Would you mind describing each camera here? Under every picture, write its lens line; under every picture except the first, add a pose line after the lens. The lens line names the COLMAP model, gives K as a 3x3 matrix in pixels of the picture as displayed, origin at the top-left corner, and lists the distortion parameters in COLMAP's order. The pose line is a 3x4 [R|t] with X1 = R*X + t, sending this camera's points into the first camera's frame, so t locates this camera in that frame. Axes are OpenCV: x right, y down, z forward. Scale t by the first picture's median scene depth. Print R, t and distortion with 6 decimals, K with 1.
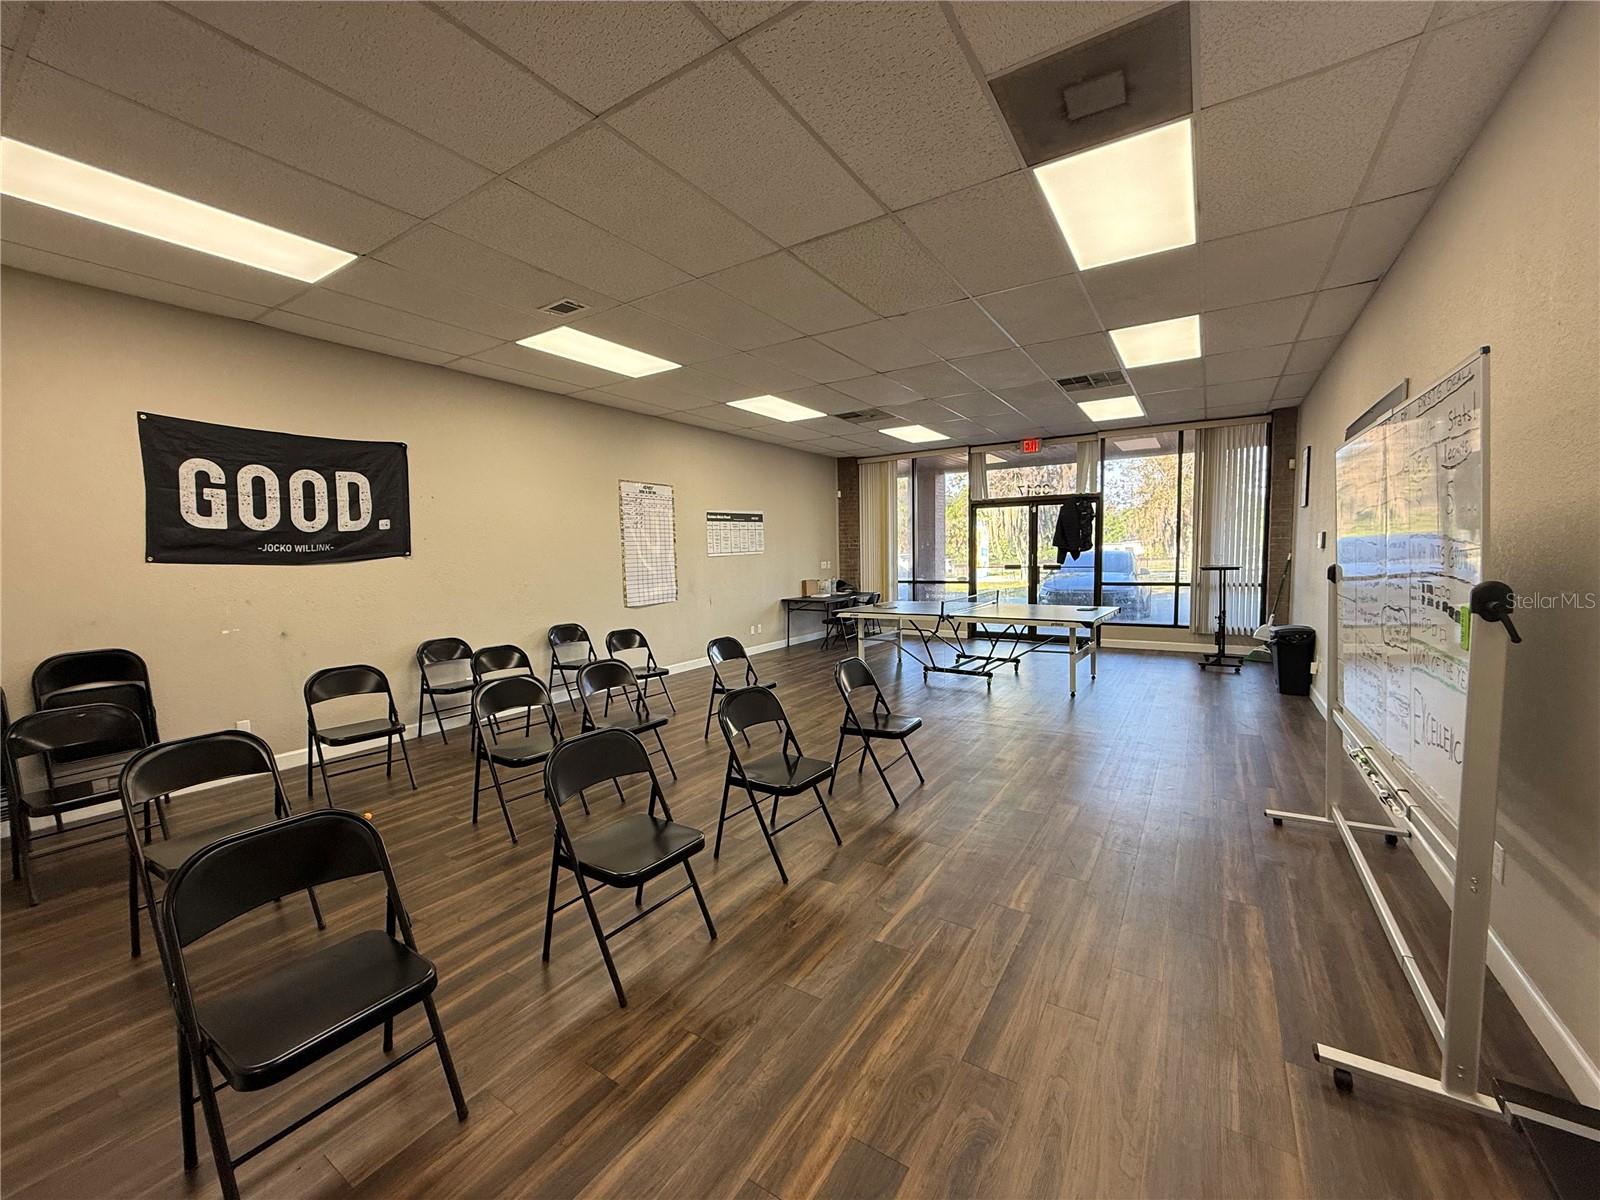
lens RADIAL K [[641.3, 0, 799.1], [0, 641.3, 591.4], [0, 0, 1]] dist [0.000056, 0.000016]
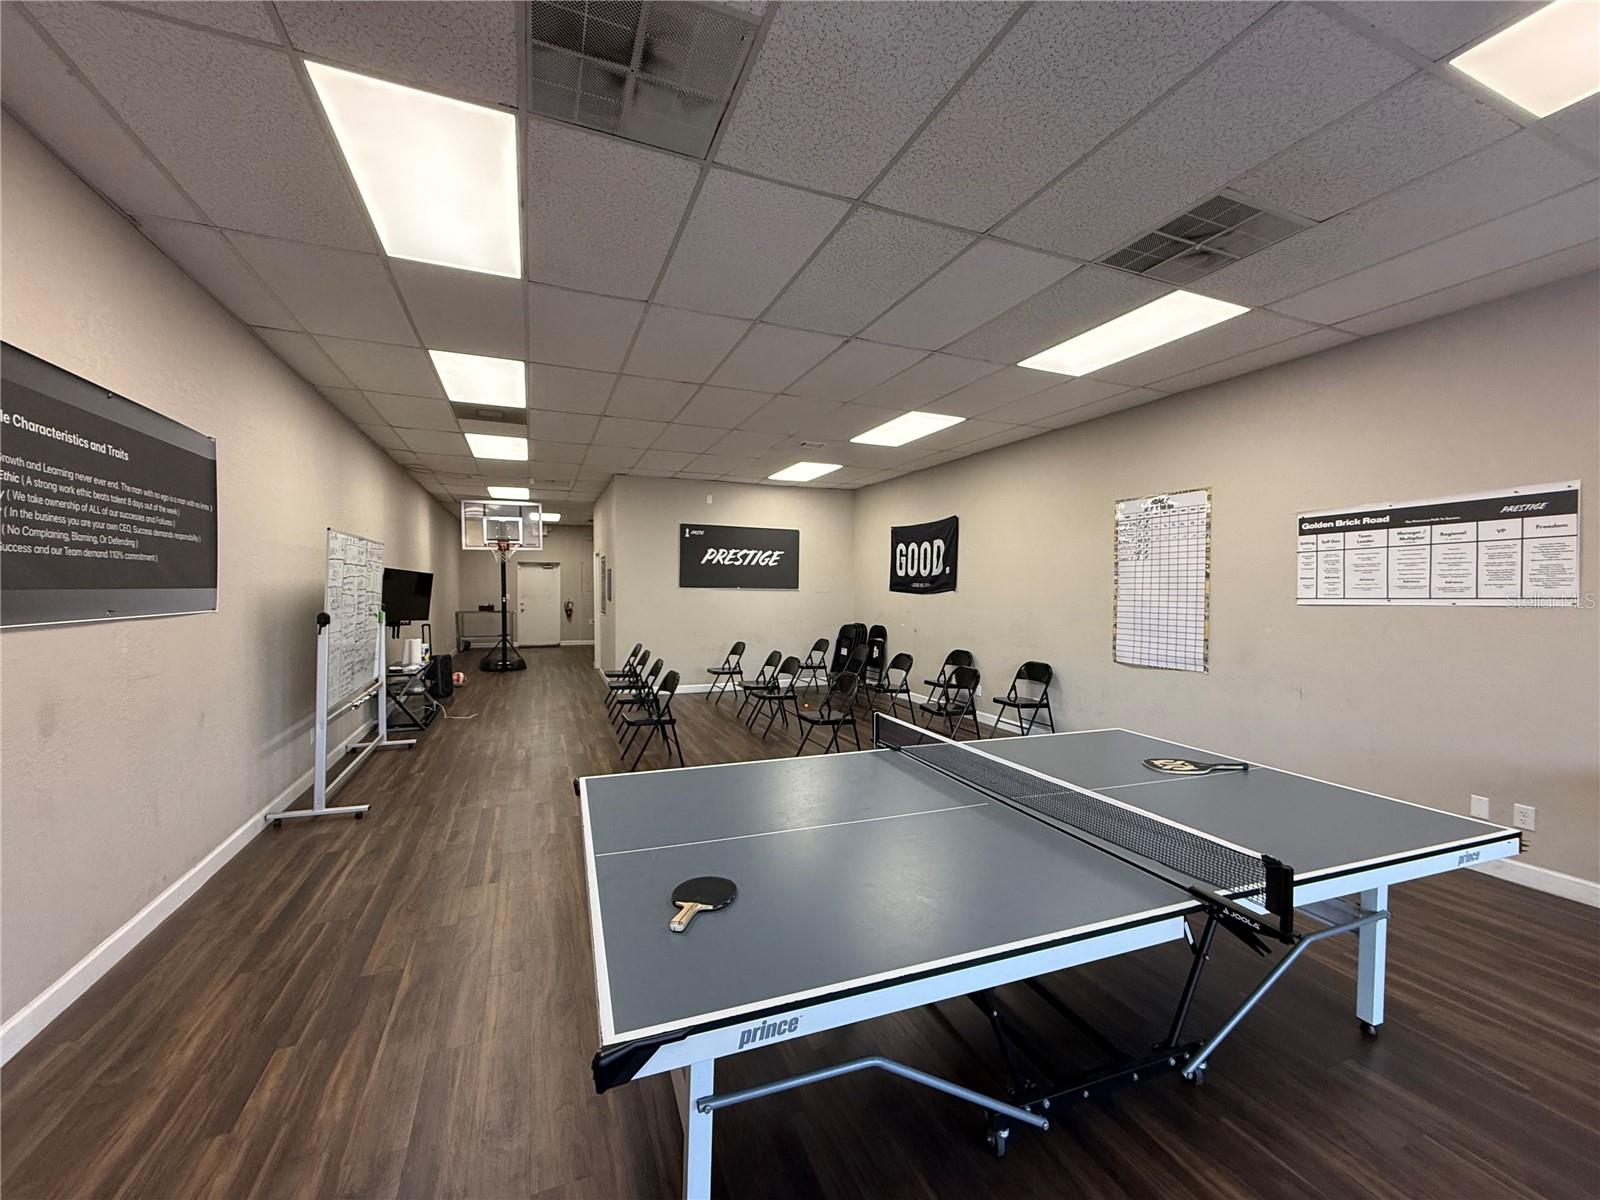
lens RADIAL K [[641.3, 0, 795.9], [0, 641.3, 600.9], [0, 0, 1]] dist [0.000056, 0.000016]
pose [[-0.579329, 0.031776, -0.814474, 0.920564], [-0.046590, 0.996315, 0.072009, -0.136844], [0.813761, 0.079663, -0.575714, 1.753626]]
